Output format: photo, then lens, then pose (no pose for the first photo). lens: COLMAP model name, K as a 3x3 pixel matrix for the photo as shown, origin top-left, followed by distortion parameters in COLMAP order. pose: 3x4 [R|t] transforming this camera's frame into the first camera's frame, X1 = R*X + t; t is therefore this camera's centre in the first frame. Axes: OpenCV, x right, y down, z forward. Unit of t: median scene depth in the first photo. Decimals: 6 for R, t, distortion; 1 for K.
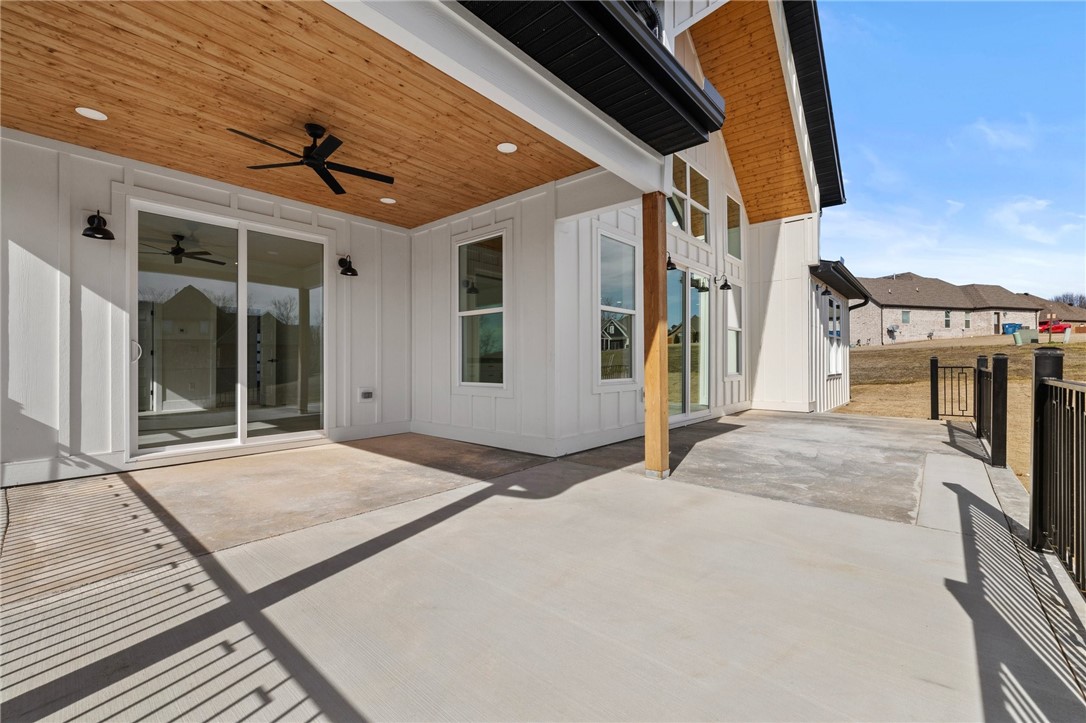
lens RADIAL K [[451.5, 0, 543.0], [0, 451.5, 361.5], [0, 0, 1]] dist [-0.001505, -0.000202]
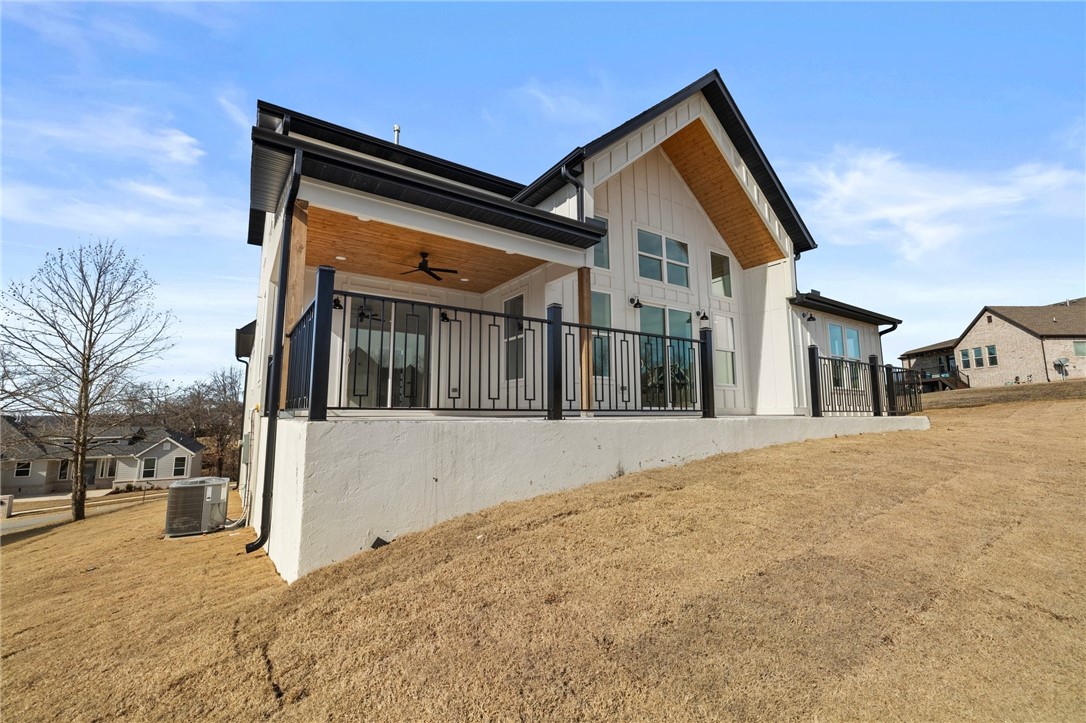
lens RADIAL K [[451.5, 0, 543.0], [0, 451.5, 361.5], [0, 0, 1]] dist [-0.001505, -0.000202]
pose [[0.964791, -0.031242, -0.261155, 0.381391], [0.001200, 0.993433, -0.114410, 0.161357], [0.263014, 0.110069, 0.958493, -0.562002]]
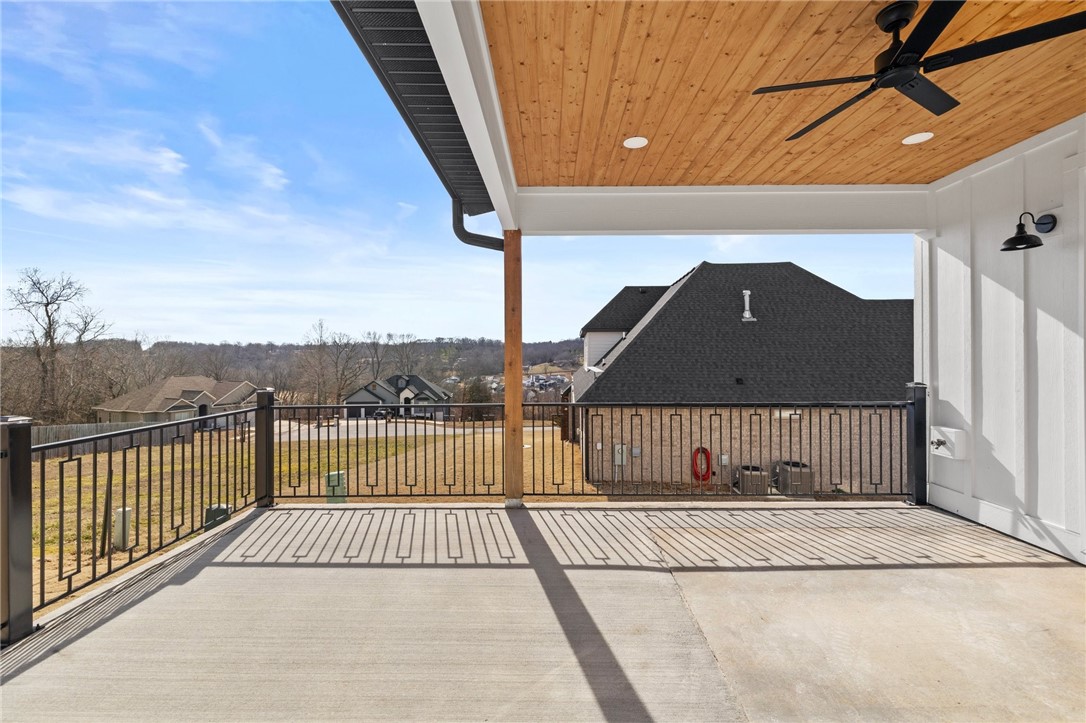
lens RADIAL K [[451.5, 0, 543.0], [0, 451.5, 361.5], [0, 0, 1]] dist [-0.001505, -0.000202]
pose [[-0.762087, 0.005879, -0.647448, 0.113900], [0.006226, 0.999979, 0.001752, -0.053414], [0.647444, -0.002696, -0.762108, 0.686208]]
